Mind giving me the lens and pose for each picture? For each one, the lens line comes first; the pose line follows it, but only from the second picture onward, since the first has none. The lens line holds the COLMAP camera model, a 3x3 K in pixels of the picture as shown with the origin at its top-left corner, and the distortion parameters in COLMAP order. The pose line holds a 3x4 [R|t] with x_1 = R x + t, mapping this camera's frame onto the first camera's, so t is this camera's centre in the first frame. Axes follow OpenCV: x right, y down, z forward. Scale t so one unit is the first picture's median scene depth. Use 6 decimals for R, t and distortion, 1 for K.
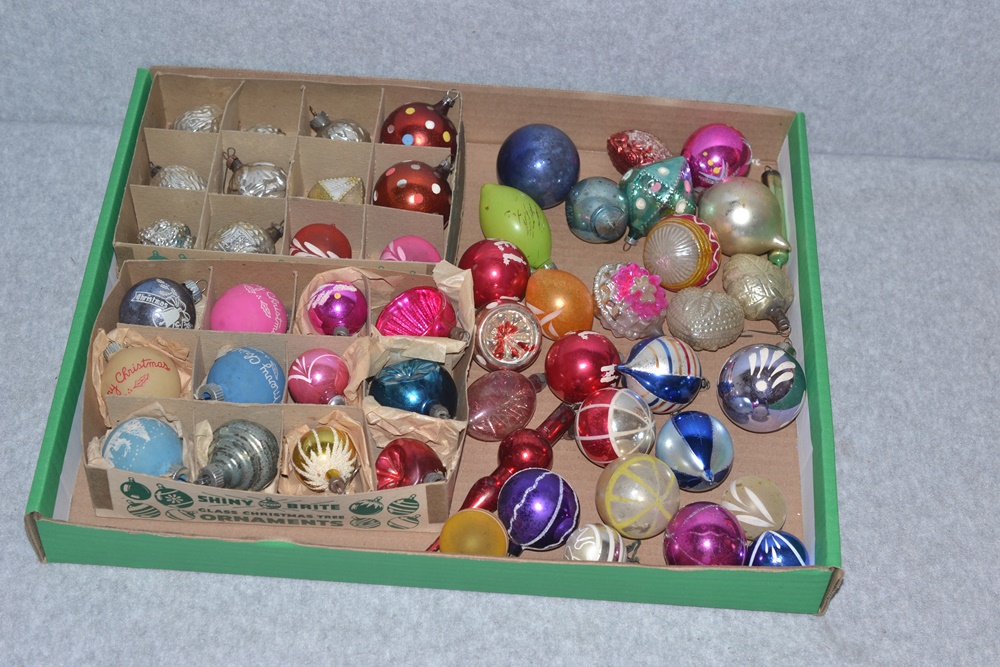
lens RADIAL K [[1798.2, 0, 504.9], [0, 1798.2, 337.1], [0, 0, 1]] dist [0.072822, 0.000000]
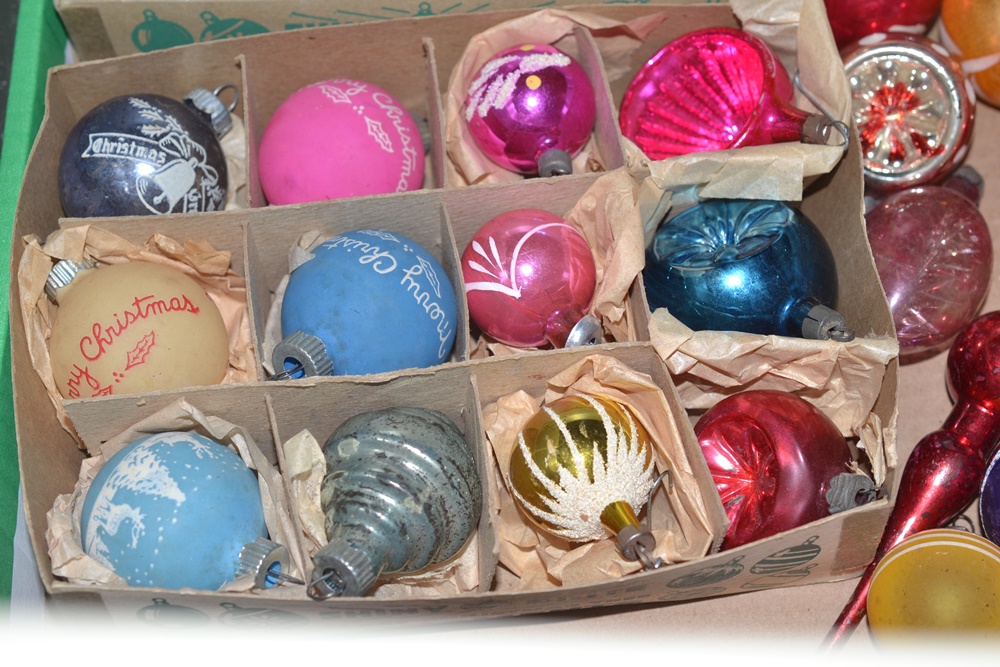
lens RADIAL K [[1798.2, 0, 493.1], [0, 1798.2, 332.9], [0, 0, 1]] dist [0.072822, 0.000000]
pose [[0.989136, -0.145142, -0.023329, -0.103790], [0.146965, 0.972672, 0.179750, -0.045237], [-0.003398, -0.181226, 0.983436, 0.559244]]
